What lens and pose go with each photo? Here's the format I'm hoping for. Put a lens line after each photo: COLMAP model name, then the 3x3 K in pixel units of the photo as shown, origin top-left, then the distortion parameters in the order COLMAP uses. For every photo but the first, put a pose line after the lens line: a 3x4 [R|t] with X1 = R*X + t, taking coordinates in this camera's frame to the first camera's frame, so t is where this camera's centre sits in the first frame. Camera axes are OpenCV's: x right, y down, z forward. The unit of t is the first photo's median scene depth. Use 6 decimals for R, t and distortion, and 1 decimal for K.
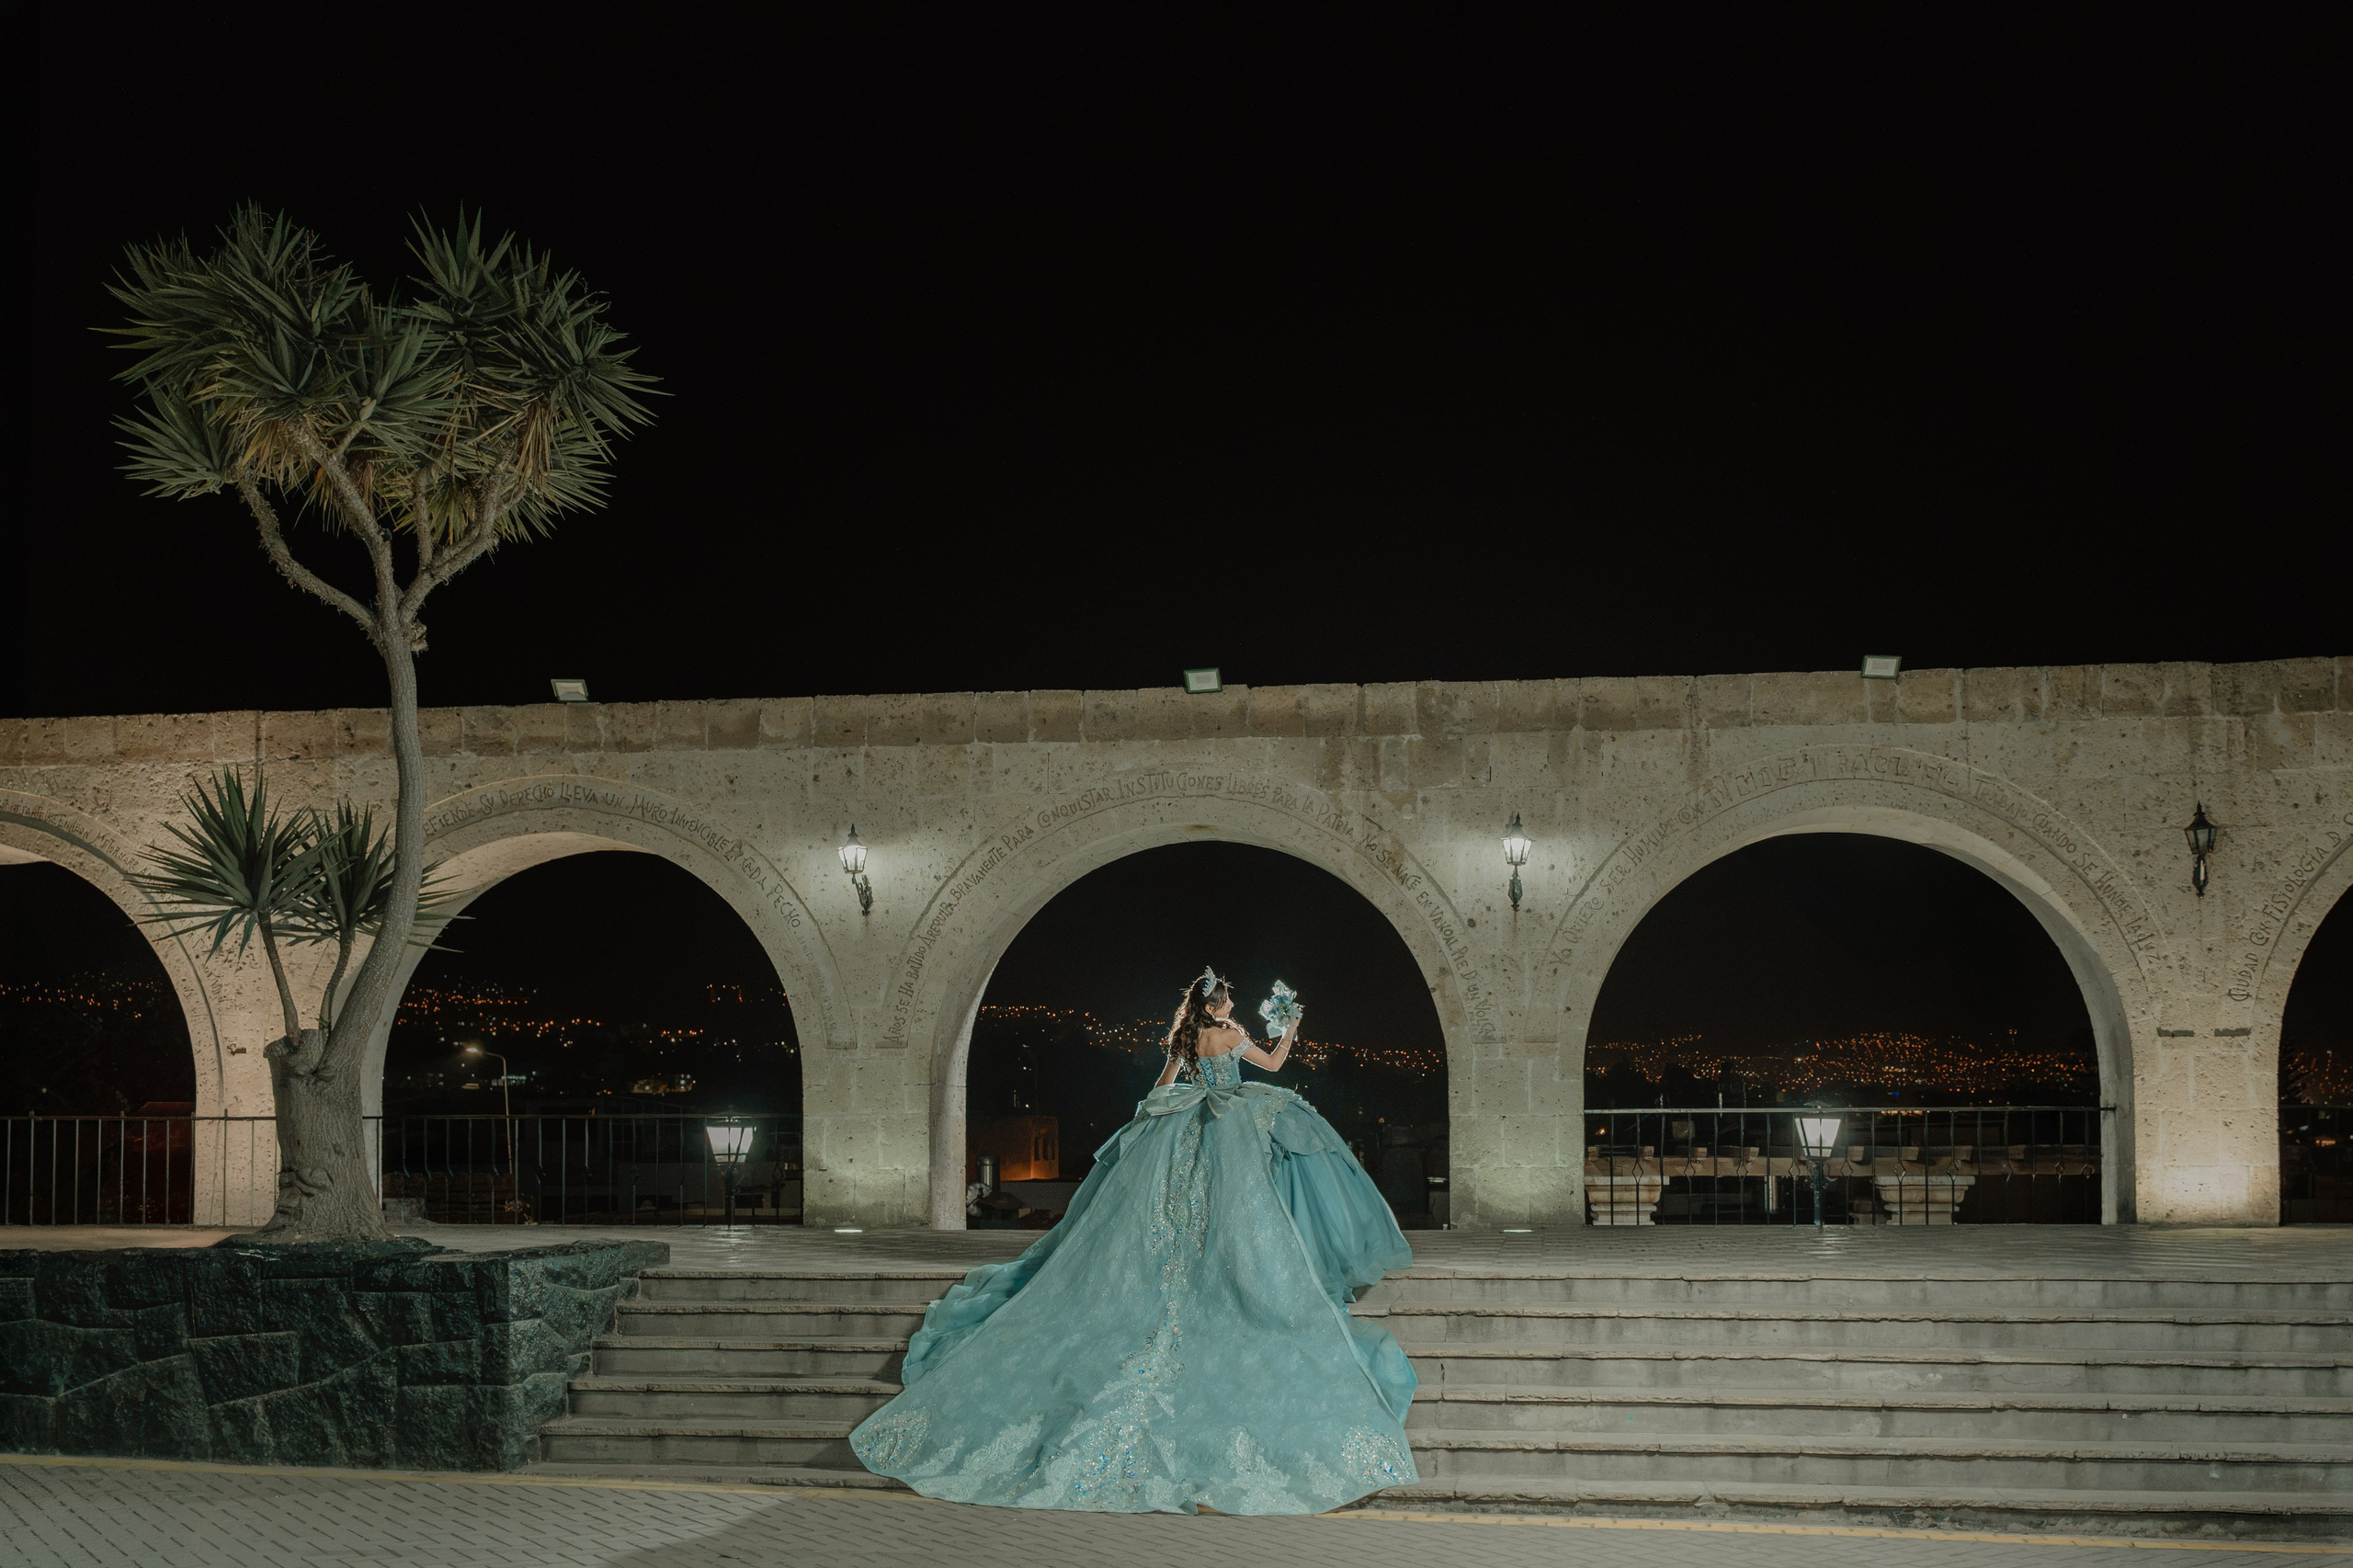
lens RADIAL K [[1985.2, 0, 1177.2], [0, 1985.2, 792.2], [0, 0, 1]] dist [0.012552, -0.013945]
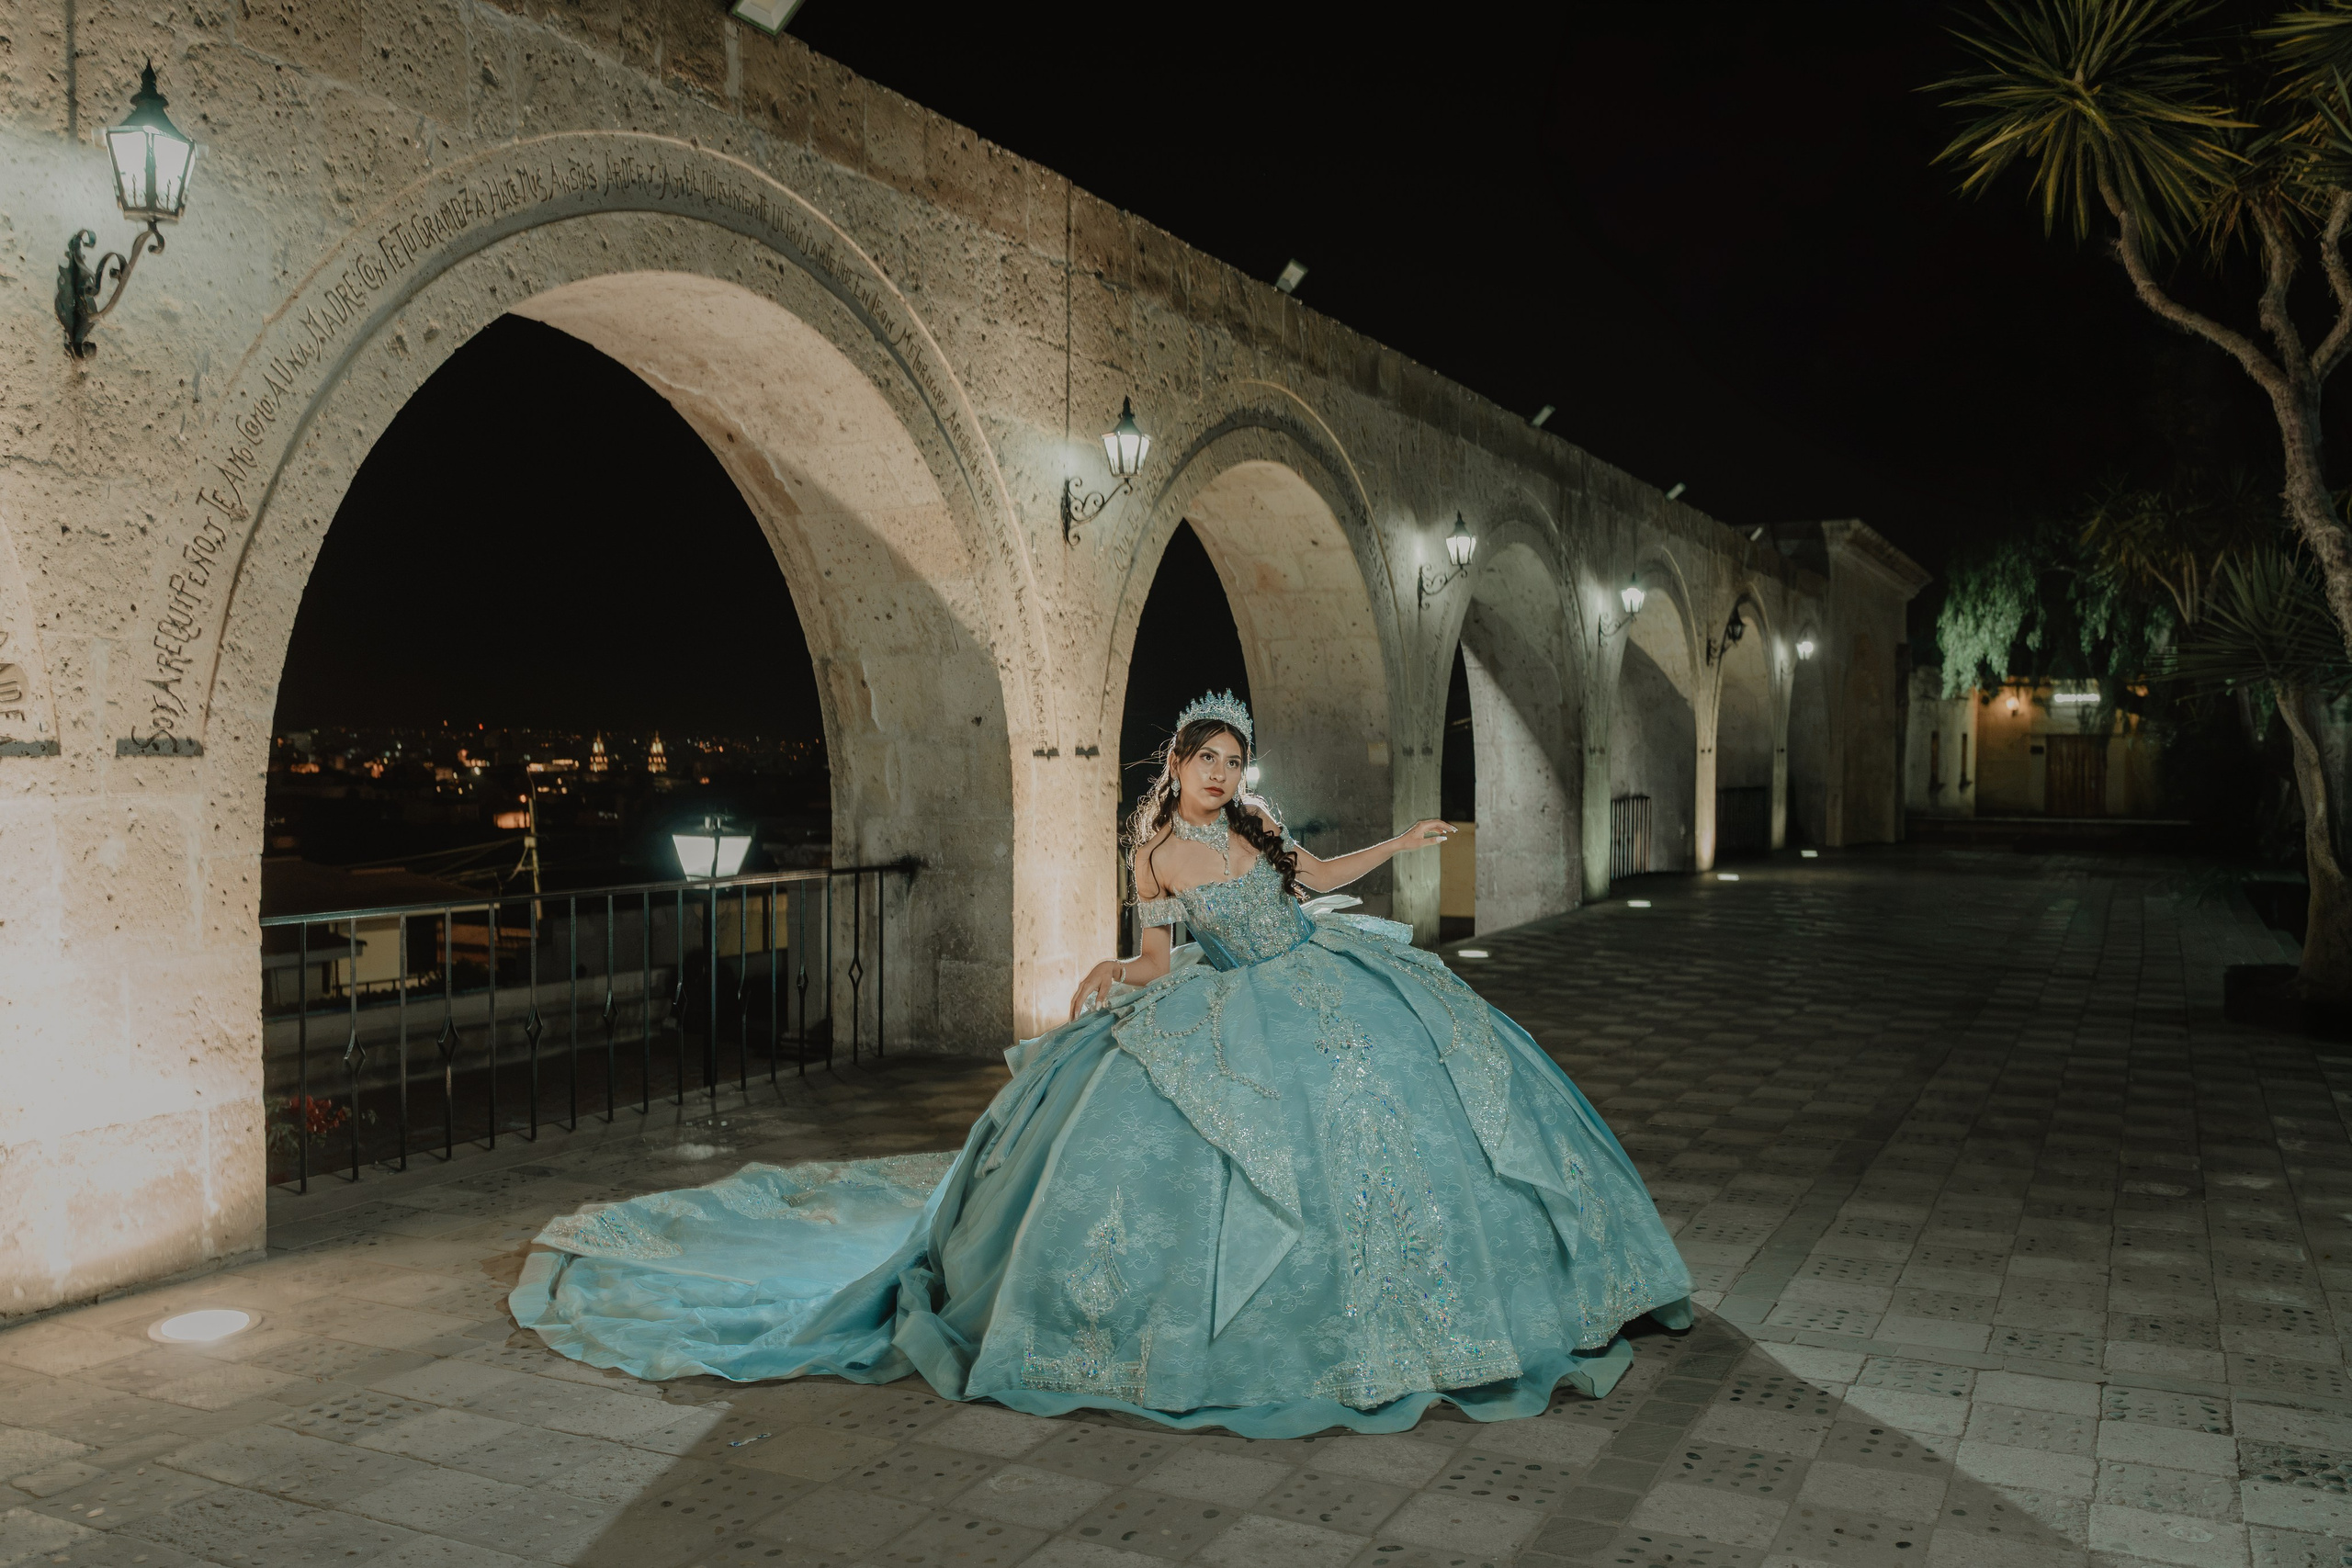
lens RADIAL K [[1984.2, 0, 1176.2], [0, 1984.2, 778.7], [0, 0, 1]] dist [0.012552, -0.013945]
pose [[0.366265, 0.002803, 0.930506, -1.001895], [-0.068071, 0.997397, 0.023790, 0.120605], [-0.928018, -0.072054, 0.365502, 0.746274]]
